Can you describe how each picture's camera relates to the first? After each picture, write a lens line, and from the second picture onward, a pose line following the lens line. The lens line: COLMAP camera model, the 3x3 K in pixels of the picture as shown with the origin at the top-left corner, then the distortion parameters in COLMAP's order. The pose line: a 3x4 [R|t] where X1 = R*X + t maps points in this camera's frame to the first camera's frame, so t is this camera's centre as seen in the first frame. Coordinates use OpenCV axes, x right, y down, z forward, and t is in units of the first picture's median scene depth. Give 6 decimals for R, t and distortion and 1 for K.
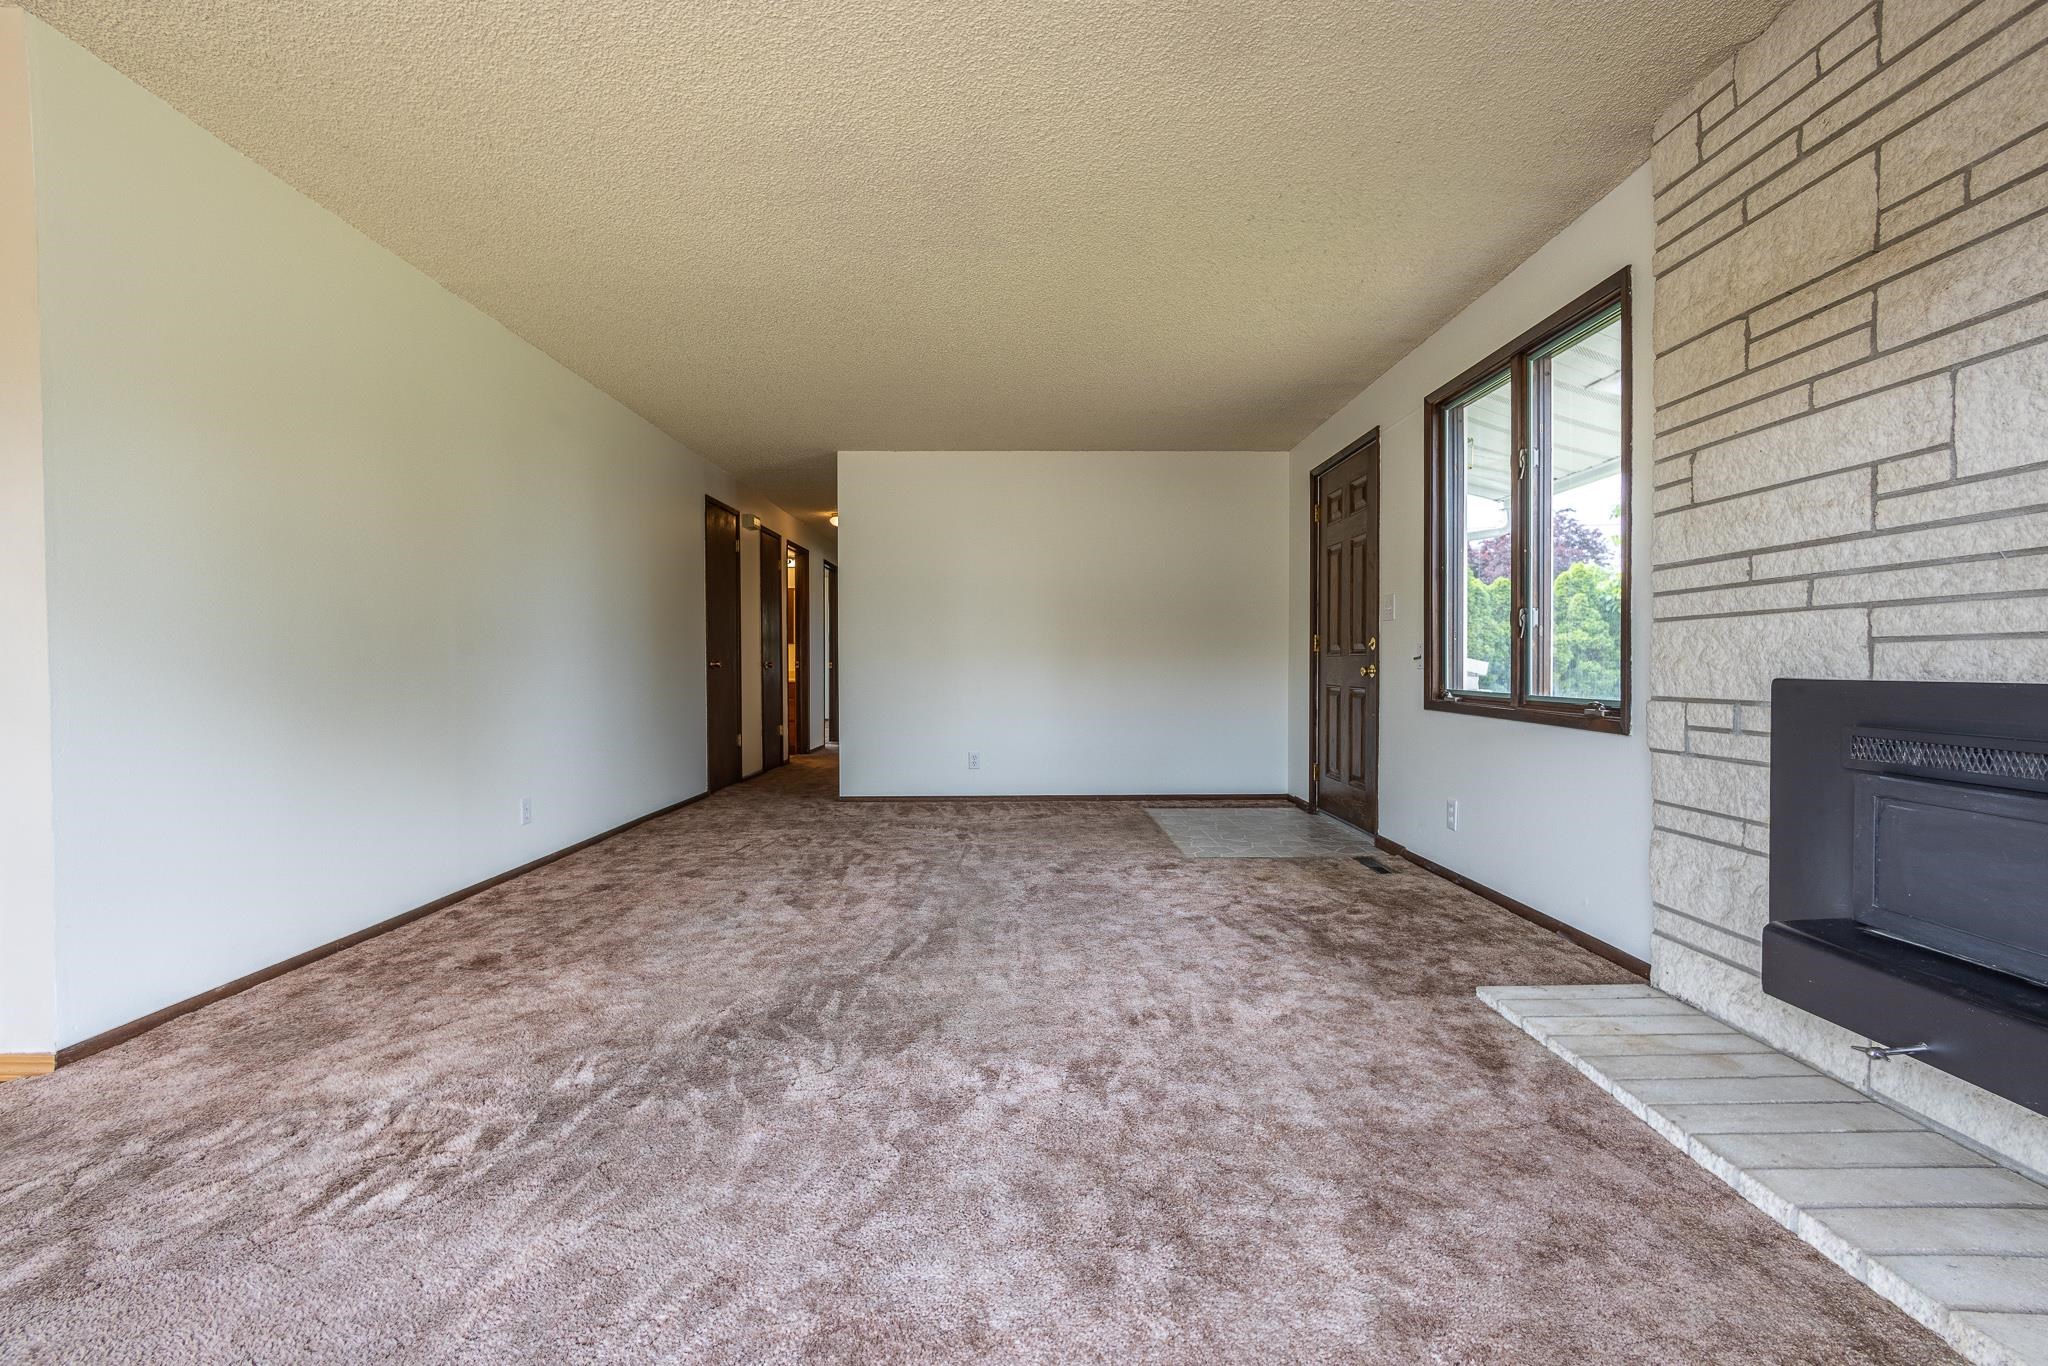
lens RADIAL K [[868.2, 0, 1030.0], [0, 868.2, 680.2], [0, 0, 1]] dist [-0.005763, 0.000983]
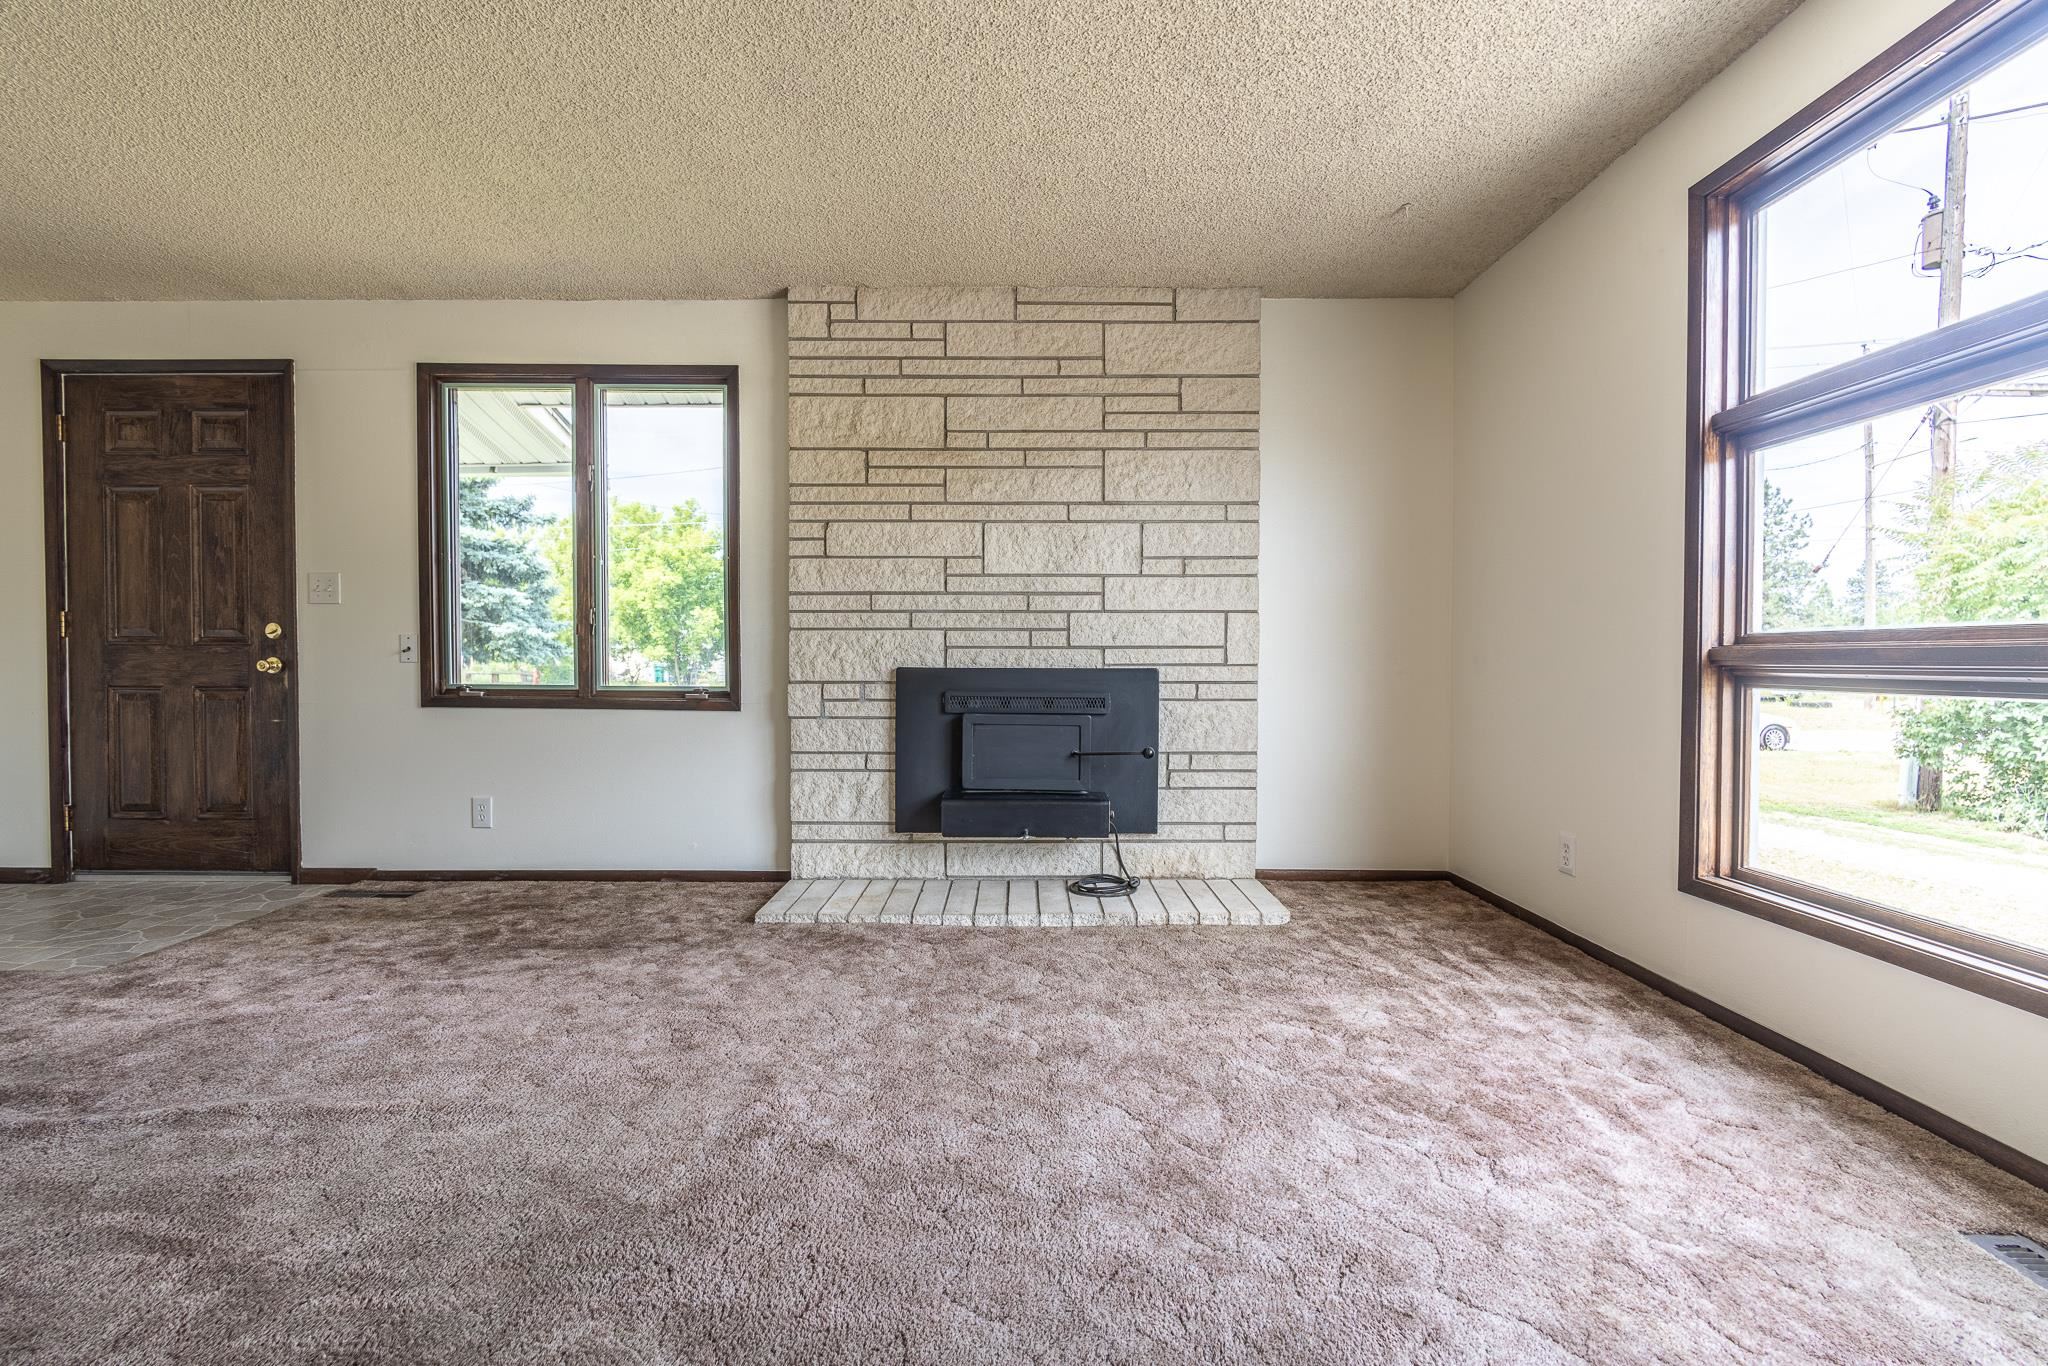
lens RADIAL K [[868.2, 0, 1025.6], [0, 868.2, 676.0], [0, 0, 1]] dist [-0.005763, 0.000983]
pose [[0.008453, -0.016407, 0.999830, -0.822877], [0.013985, 0.999770, 0.016288, -0.008836], [-0.999866, 0.013845, 0.008680, 0.661563]]
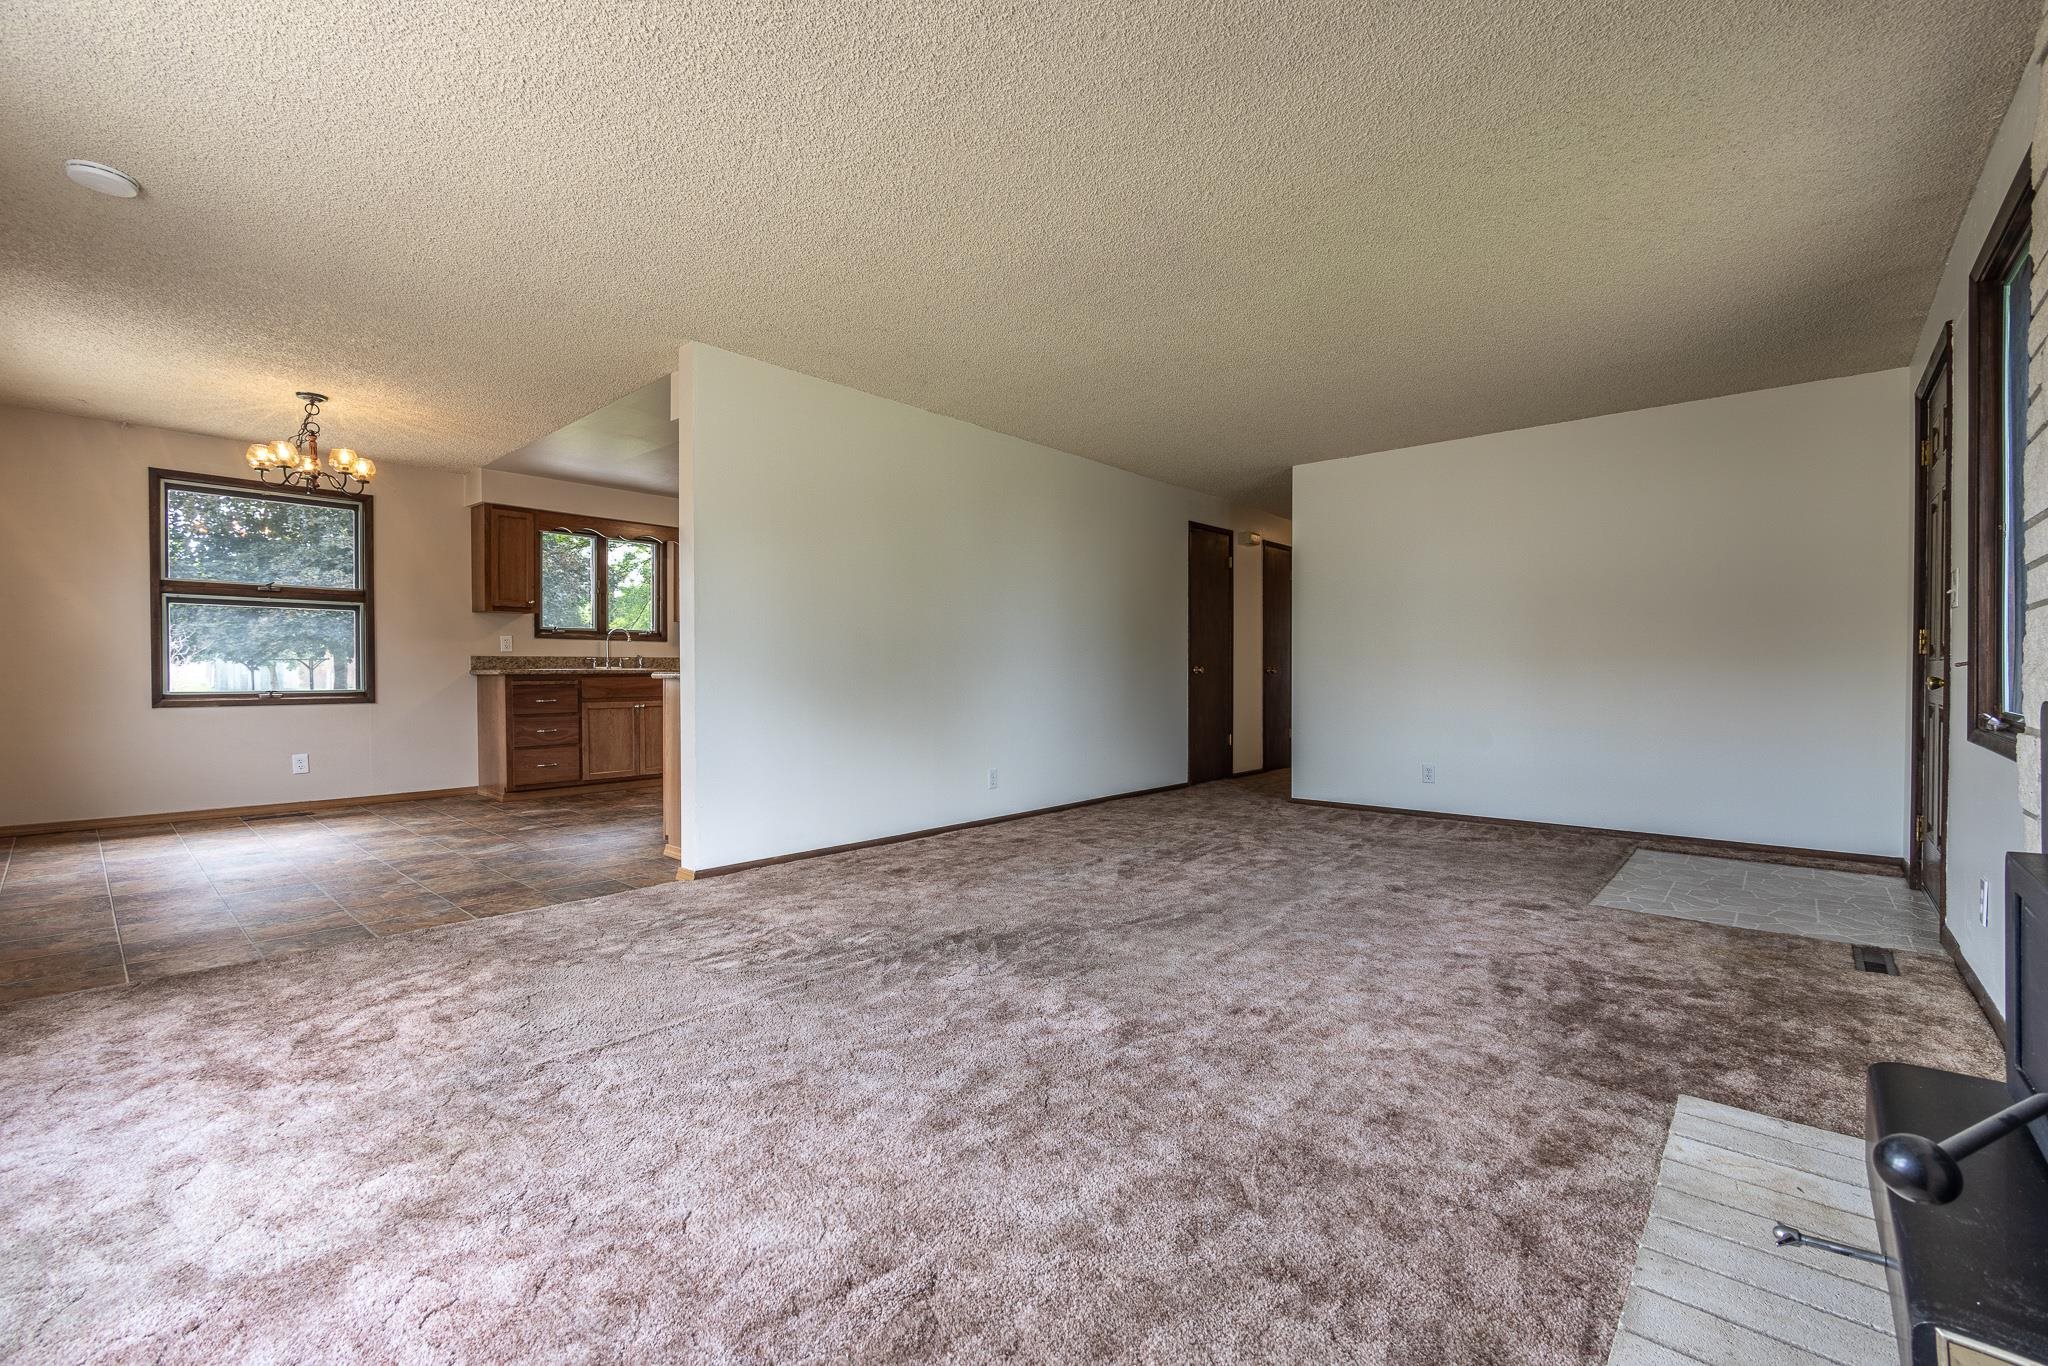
lens RADIAL K [[868.2, 0, 1030.0], [0, 868.2, 686.6], [0, 0, 1]] dist [-0.005763, 0.000983]
pose [[0.744080, 0.014476, -0.667933, 0.664121], [-0.013103, 0.999889, 0.007075, -0.006789], [0.667962, 0.003488, 0.744187, 0.046291]]
